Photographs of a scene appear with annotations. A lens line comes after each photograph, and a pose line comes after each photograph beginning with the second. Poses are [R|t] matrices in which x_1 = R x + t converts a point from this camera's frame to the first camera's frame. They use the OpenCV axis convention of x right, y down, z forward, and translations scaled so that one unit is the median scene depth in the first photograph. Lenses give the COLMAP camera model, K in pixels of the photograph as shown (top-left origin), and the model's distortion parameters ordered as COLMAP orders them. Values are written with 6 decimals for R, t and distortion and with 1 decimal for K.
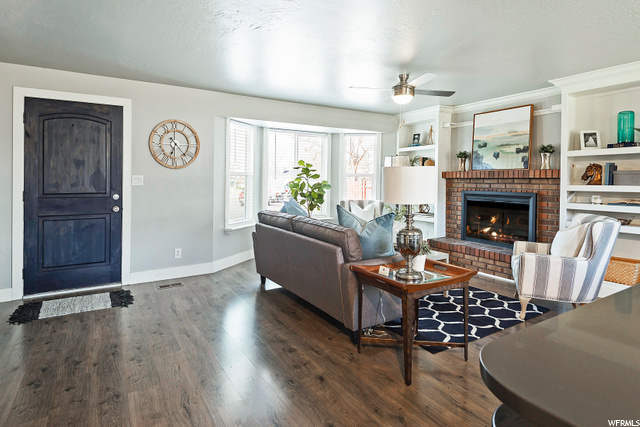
lens RADIAL K [[338.4, 0, 322.4], [0, 338.4, 170.8], [0, 0, 1]] dist [-0.011024, 0.003715]
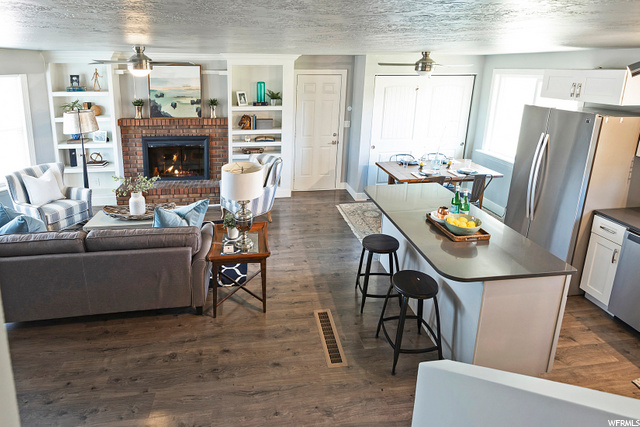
lens RADIAL K [[338.4, 0, 292.3], [0, 338.4, 146.3], [0, 0, 1]] dist [-0.011024, 0.003715]
pose [[0.418611, -0.193577, 0.887295, -0.390146], [-0.027950, 0.973810, 0.225638, -0.191933], [-0.907735, -0.119255, 0.402237, 0.157189]]
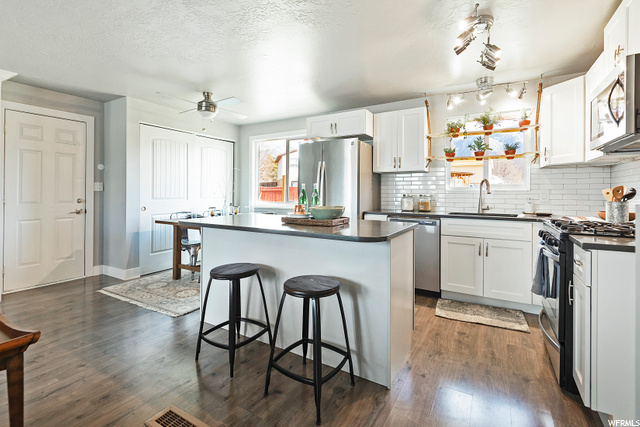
lens RADIAL K [[301.1, 0, 314.0], [0, 301.1, 199.7], [0, 0, 1]] dist [0.009846, -0.005897]
pose [[-0.445138, -0.034794, 0.894786, -0.212567], [-0.033865, 0.999184, 0.022006, 0.018142], [-0.894821, -0.020506, -0.445953, 0.332978]]
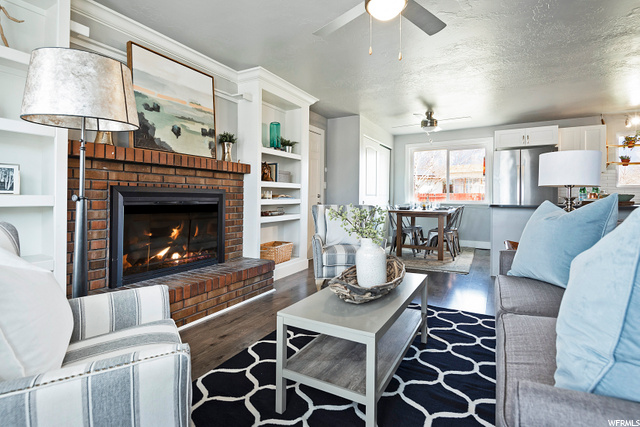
lens RADIAL K [[301.8, 0, 321.5], [0, 301.8, 210.1], [0, 0, 1]] dist [0.007623, -0.004632]
pose [[-0.459171, -0.042109, 0.887349, -0.129550], [-0.029928, 0.999042, 0.031922, 0.081197], [-0.887844, -0.011899, -0.459991, 1.074236]]
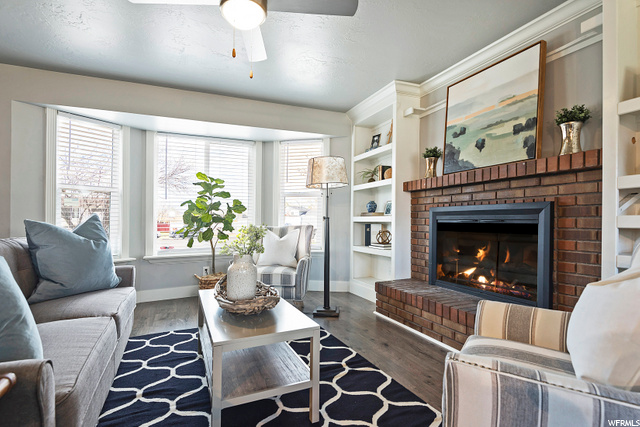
lens RADIAL K [[301.8, 0, 319.0], [0, 301.8, 214.4], [0, 0, 1]] dist [0.007623, -0.004632]
pose [[0.992007, -0.015776, -0.125189, 0.315118], [0.016762, 0.999836, 0.006826, 0.072935], [0.125061, -0.008870, 0.992109, 0.459534]]
